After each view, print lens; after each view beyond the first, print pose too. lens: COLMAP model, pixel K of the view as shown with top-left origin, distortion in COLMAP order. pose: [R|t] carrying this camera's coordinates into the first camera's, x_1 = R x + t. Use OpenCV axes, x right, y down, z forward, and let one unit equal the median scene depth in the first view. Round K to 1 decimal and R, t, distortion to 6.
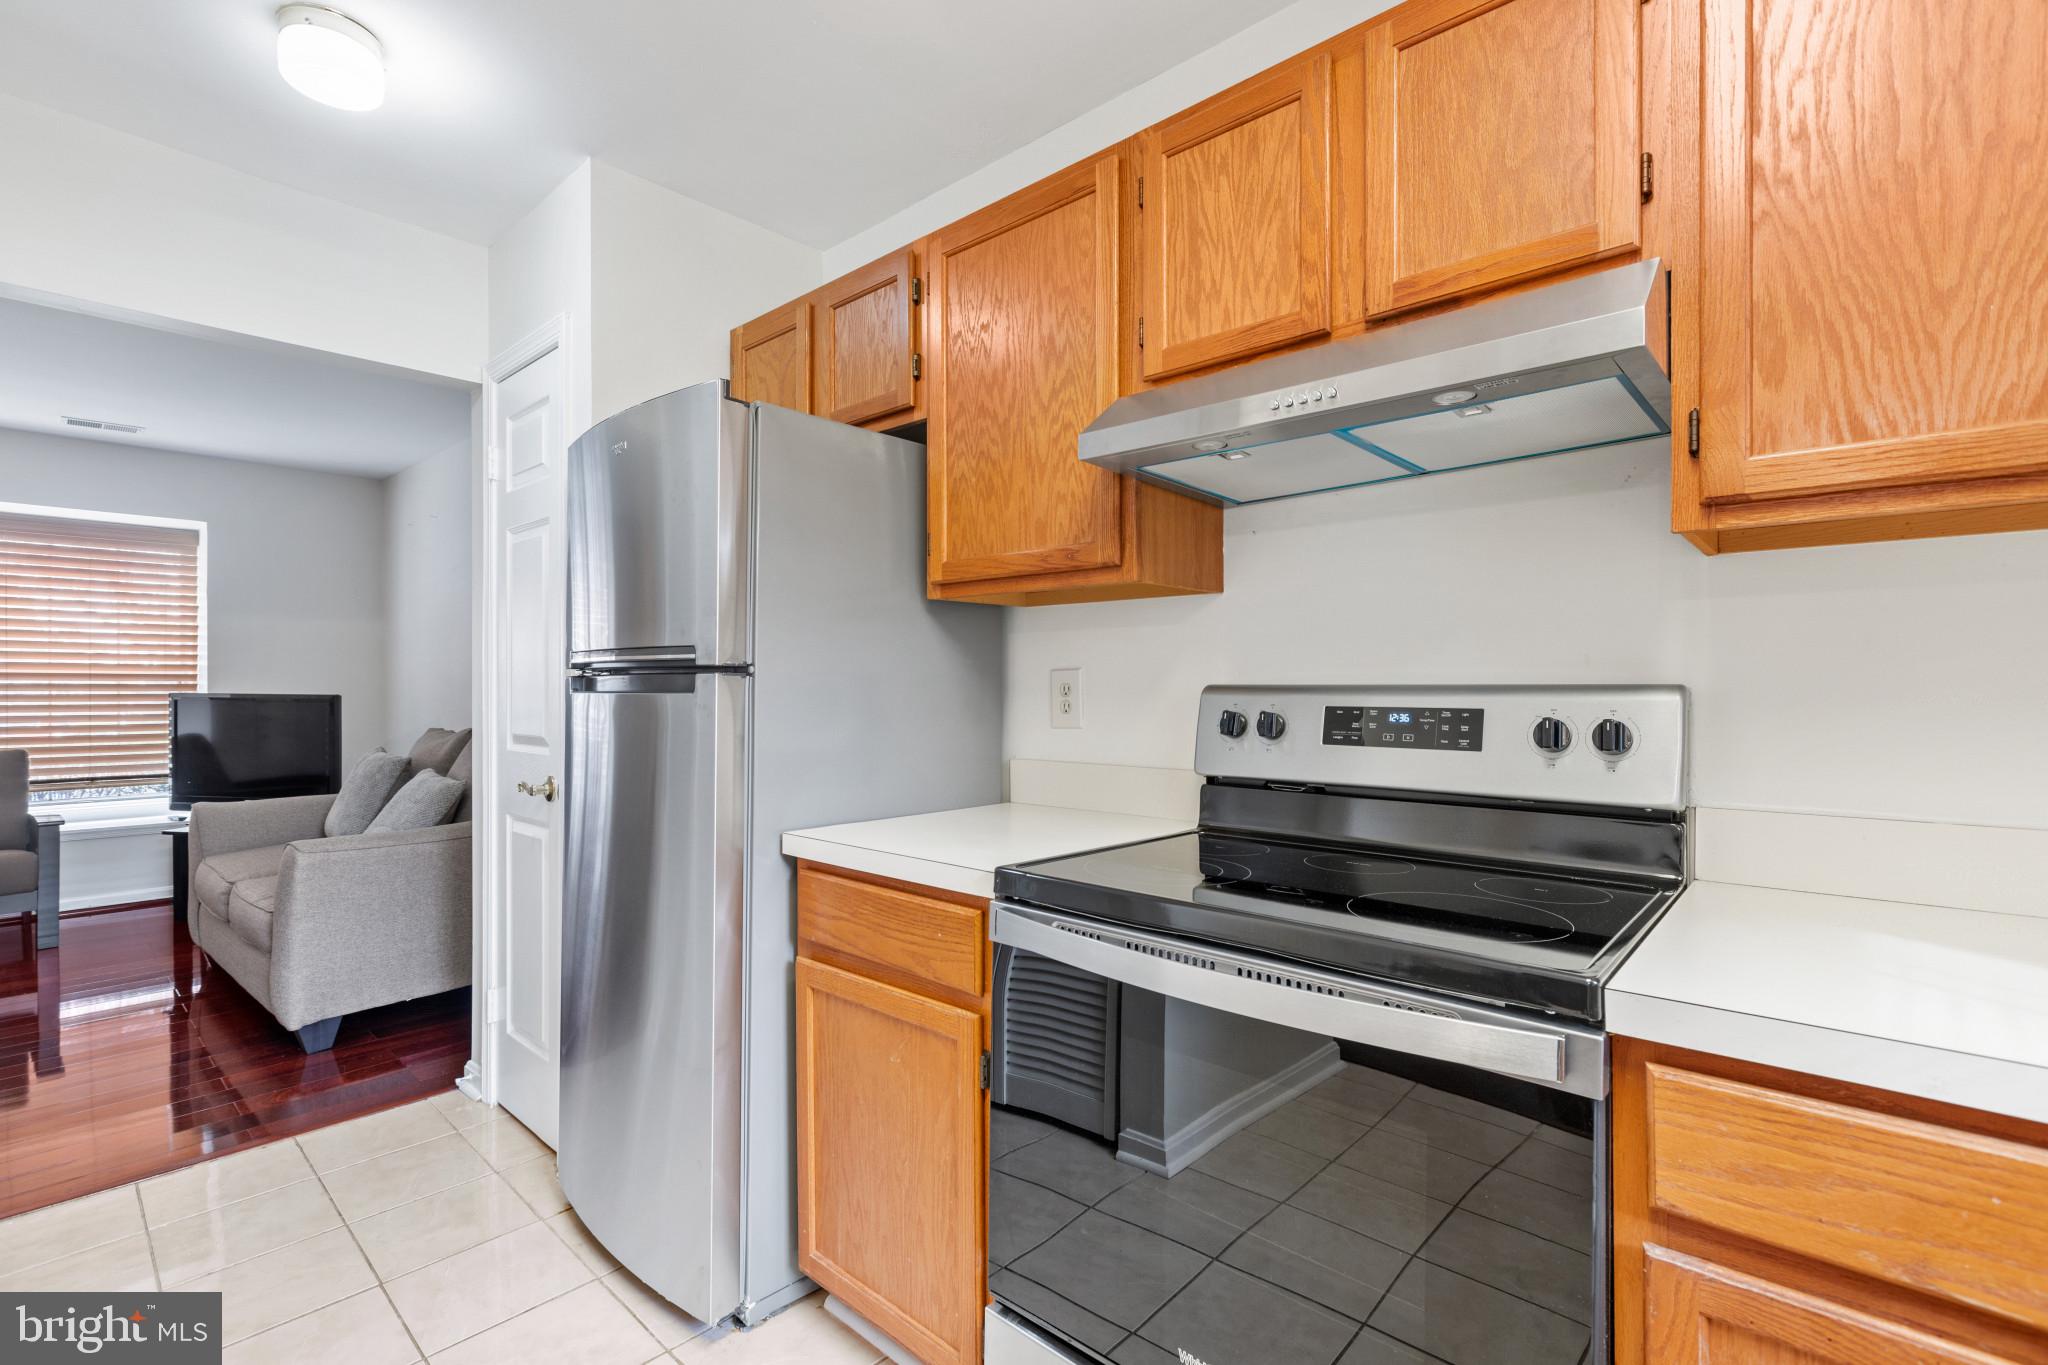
lens RADIAL K [[929.2, 0, 1023.1], [0, 929.2, 684.2], [0, 0, 1]] dist [0.002883, -0.001070]
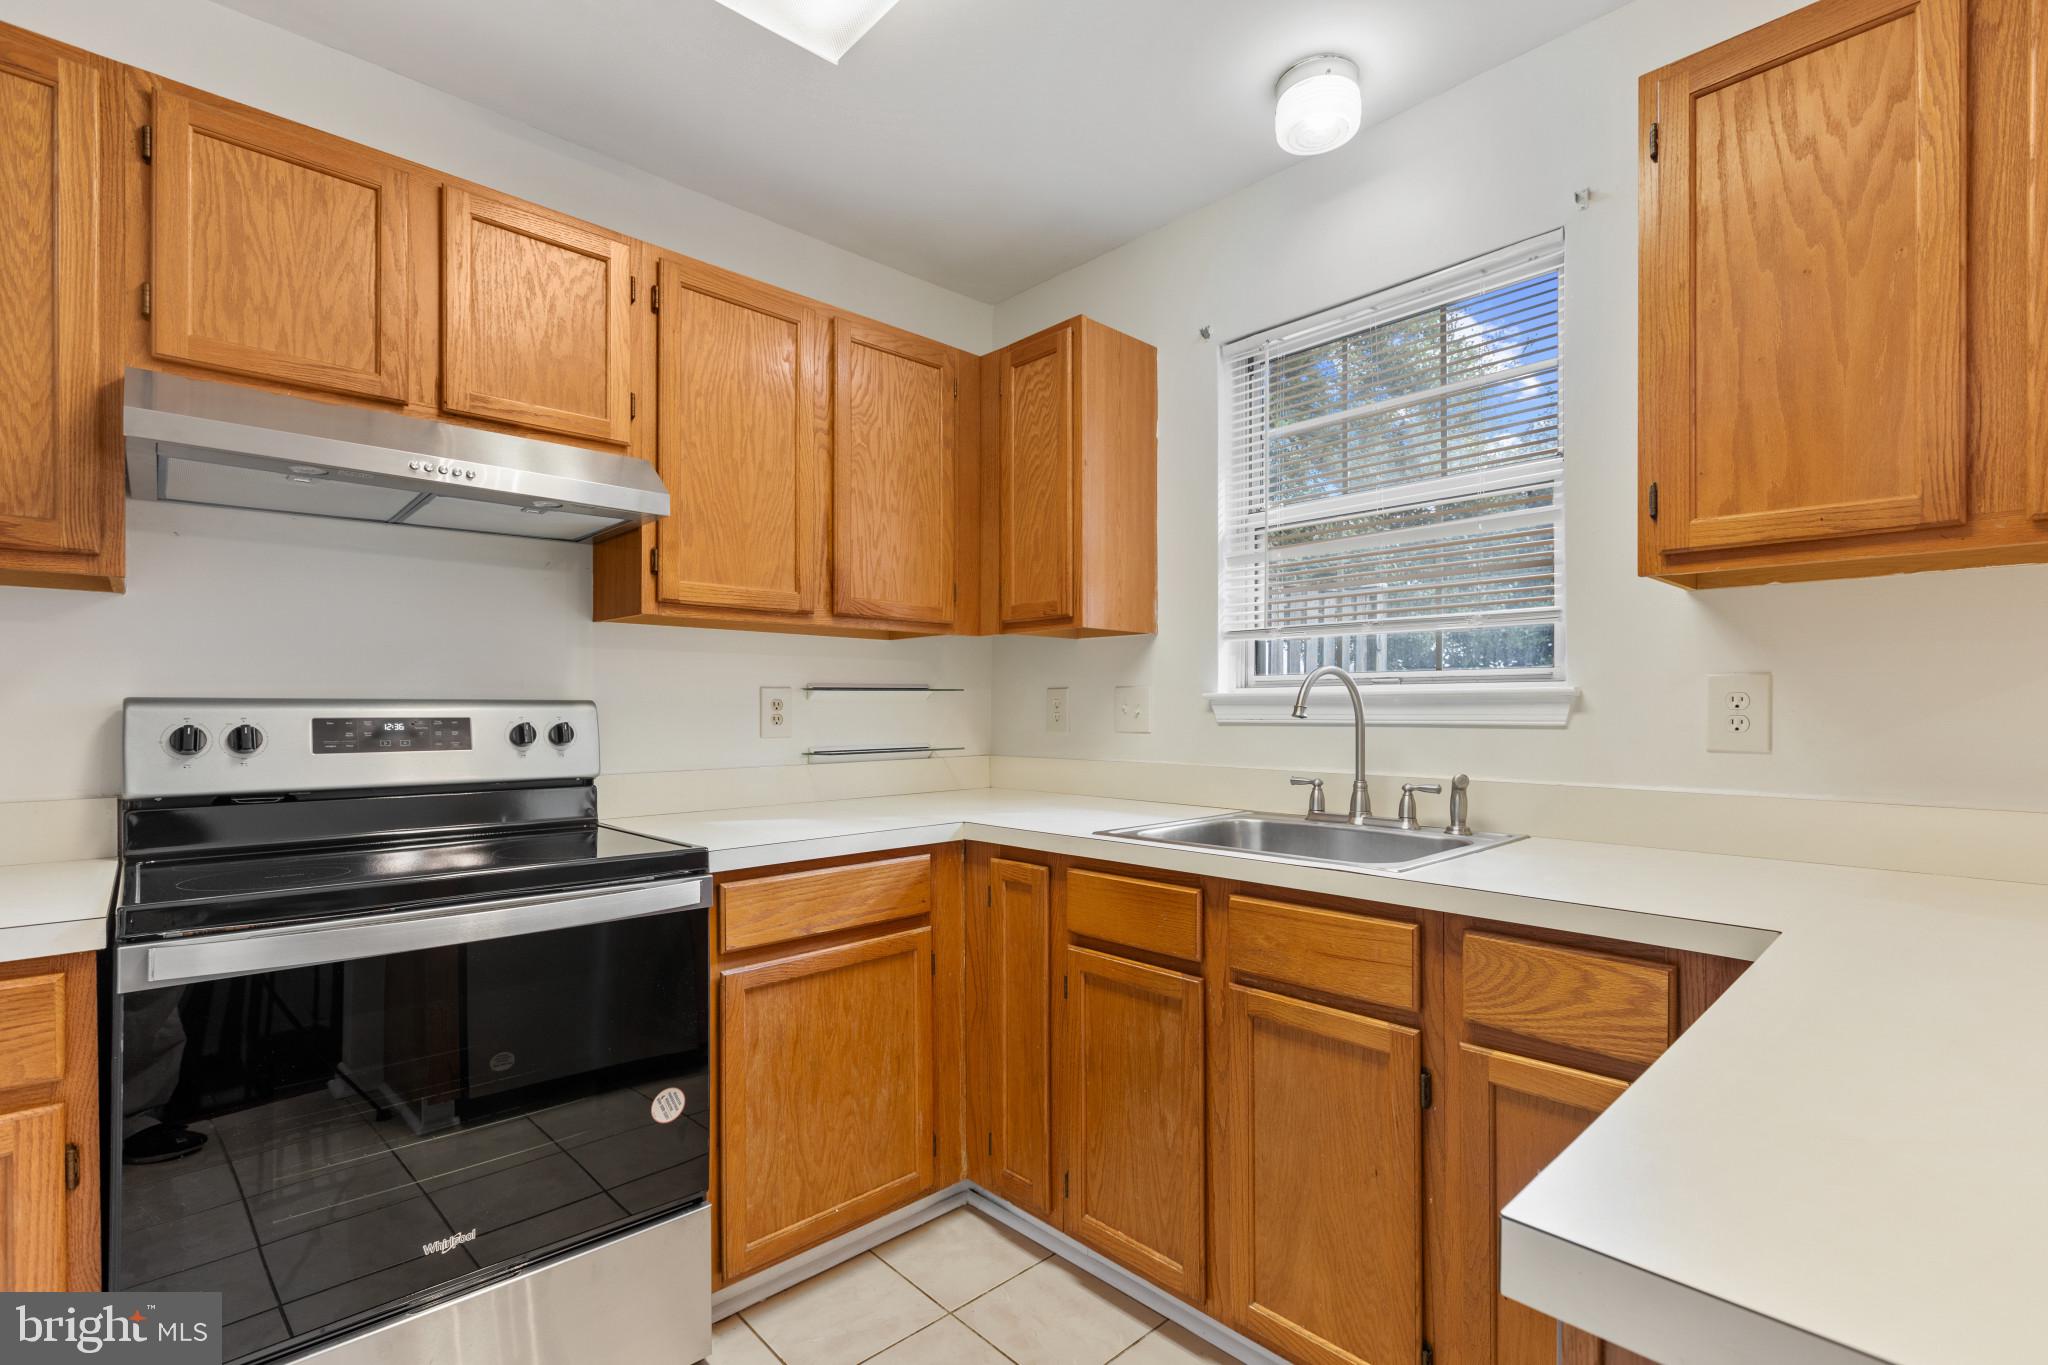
lens RADIAL K [[929.2, 0, 1014.4], [0, 929.2, 707.7], [0, 0, 1]] dist [0.002883, -0.001070]
pose [[0.084736, -0.002204, 0.996401, -0.758872], [-0.002595, 0.999994, 0.002433, 0.007101], [-0.996400, -0.002792, 0.084730, 0.108590]]
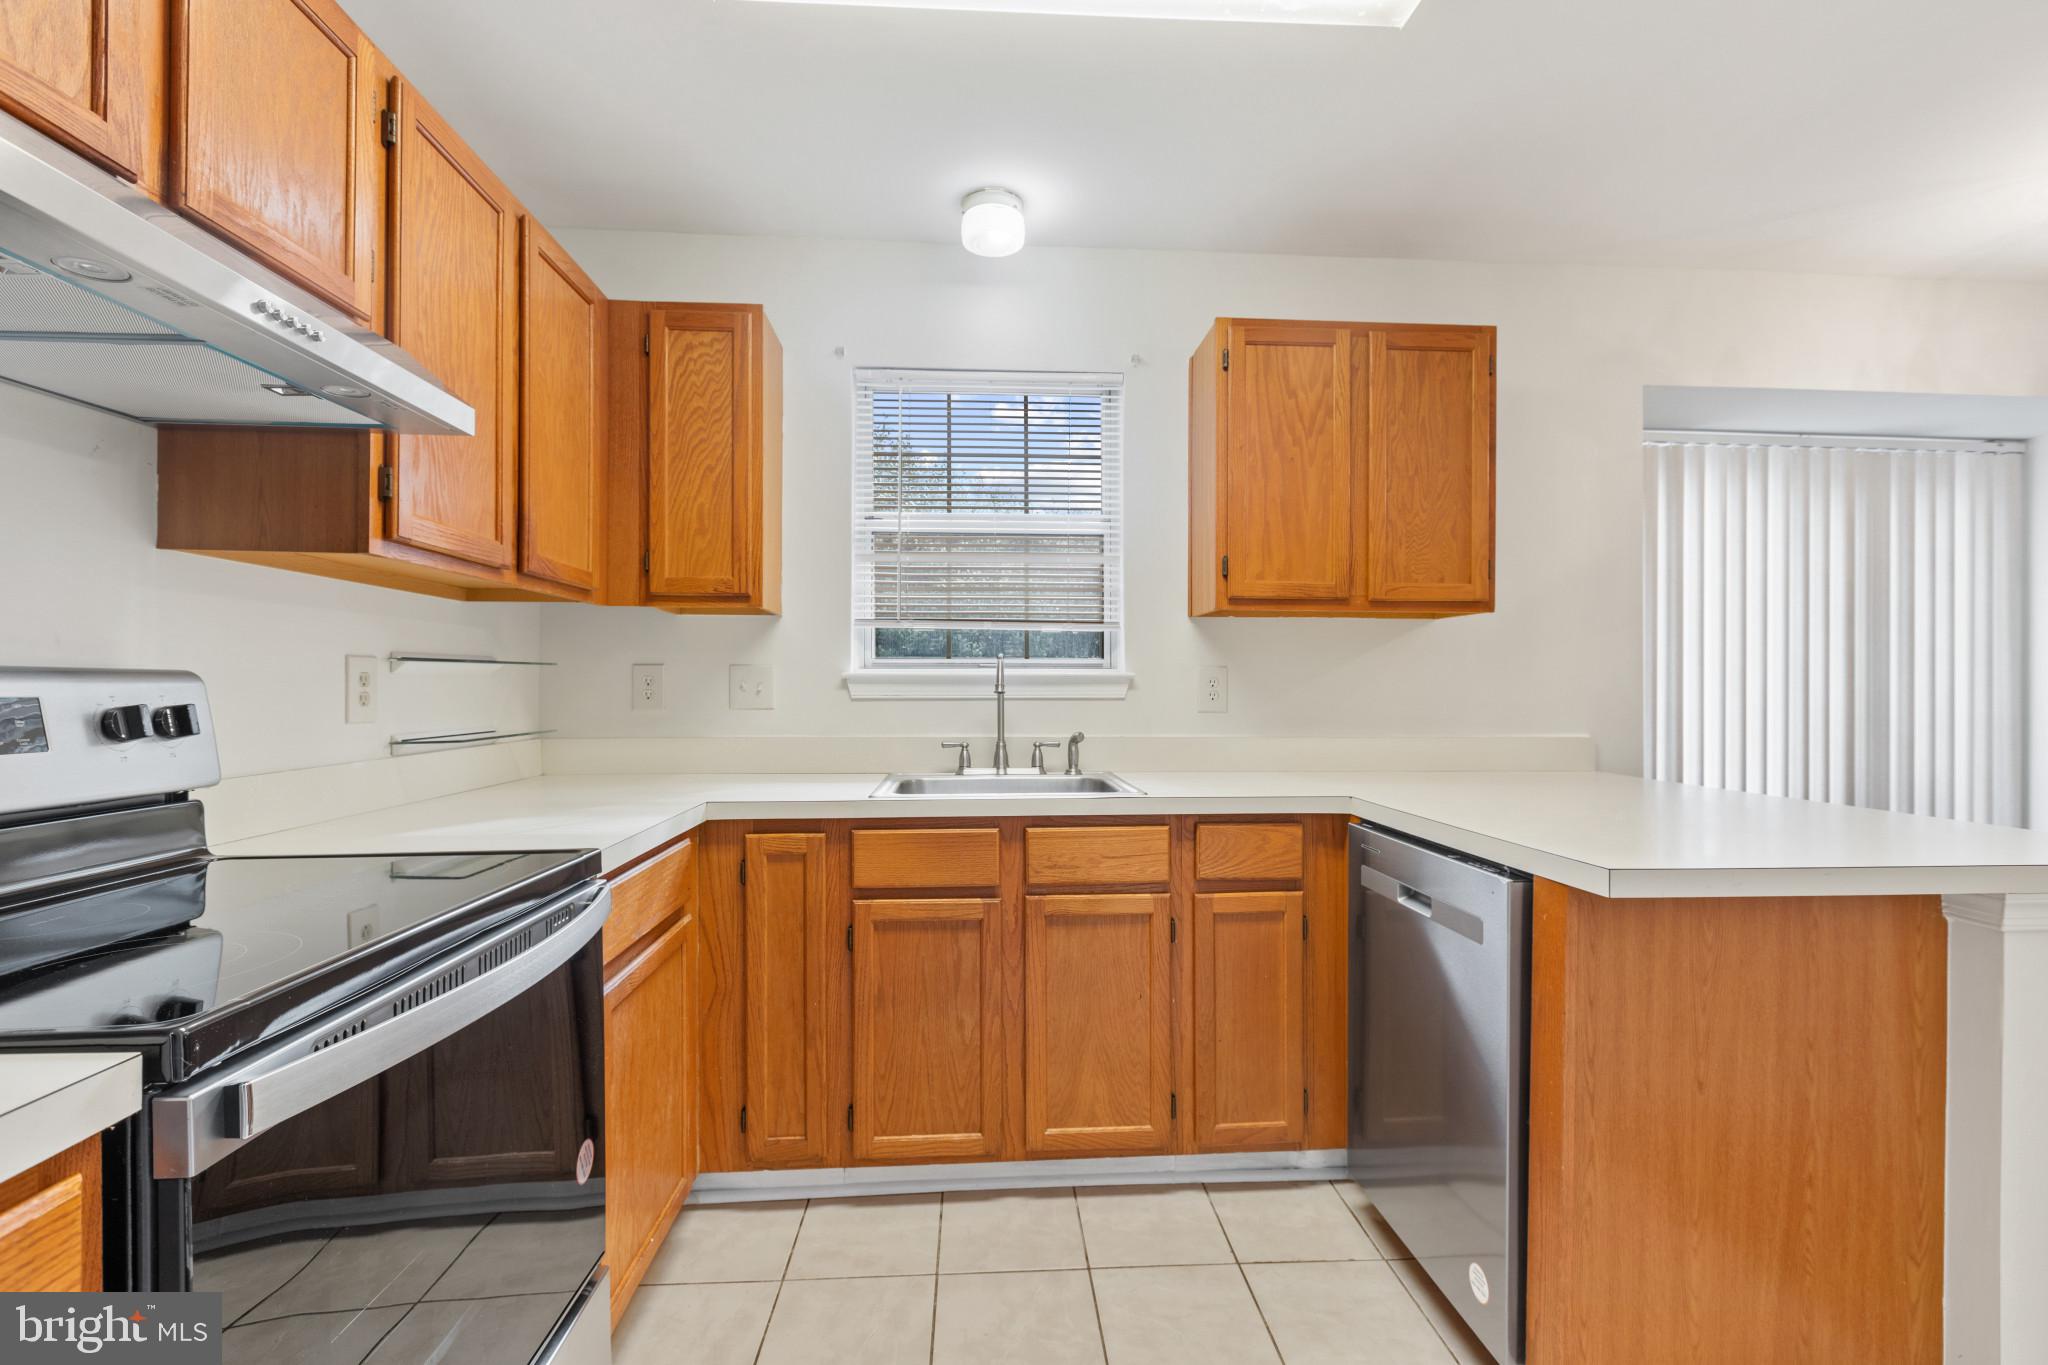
lens RADIAL K [[929.2, 0, 1019.7], [0, 929.2, 685.4], [0, 0, 1]] dist [0.002883, -0.001070]
pose [[-0.717092, -0.002392, 0.696975, -0.638982], [-0.006115, 0.999977, -0.002859, 0.013139], [-0.696952, -0.006312, -0.717090, 0.977681]]
